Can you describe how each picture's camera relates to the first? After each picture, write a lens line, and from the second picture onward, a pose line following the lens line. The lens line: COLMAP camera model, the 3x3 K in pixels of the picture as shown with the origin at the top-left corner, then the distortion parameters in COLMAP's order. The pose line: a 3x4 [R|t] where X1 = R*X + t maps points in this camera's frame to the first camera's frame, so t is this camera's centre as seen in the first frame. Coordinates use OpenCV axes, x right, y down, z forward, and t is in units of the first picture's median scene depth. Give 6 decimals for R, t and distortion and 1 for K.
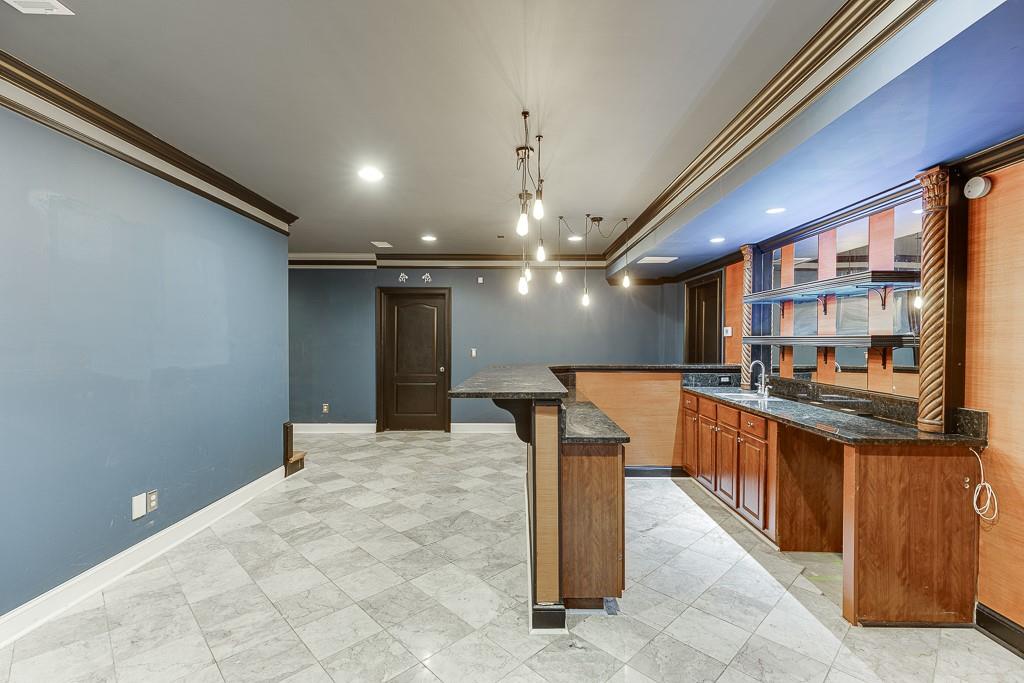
lens RADIAL K [[456.6, 0, 512.4], [0, 456.6, 343.2], [0, 0, 1]] dist [0.006437, 0.000129]
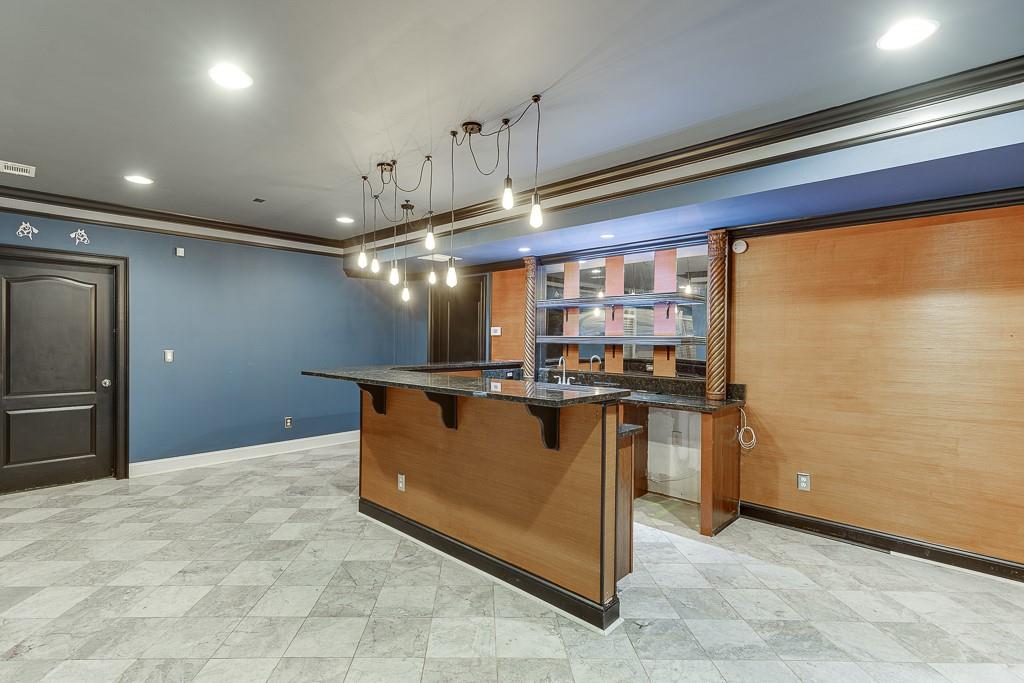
lens RADIAL K [[482.4, 0, 510.1], [0, 482.4, 342.3], [0, 0, 1]] dist [0.008031, -0.000424]
pose [[0.701830, -0.002889, 0.712338, -0.416019], [0.000634, 0.999994, 0.003431, -0.003229], [-0.712344, -0.001957, 0.701828, 0.200573]]
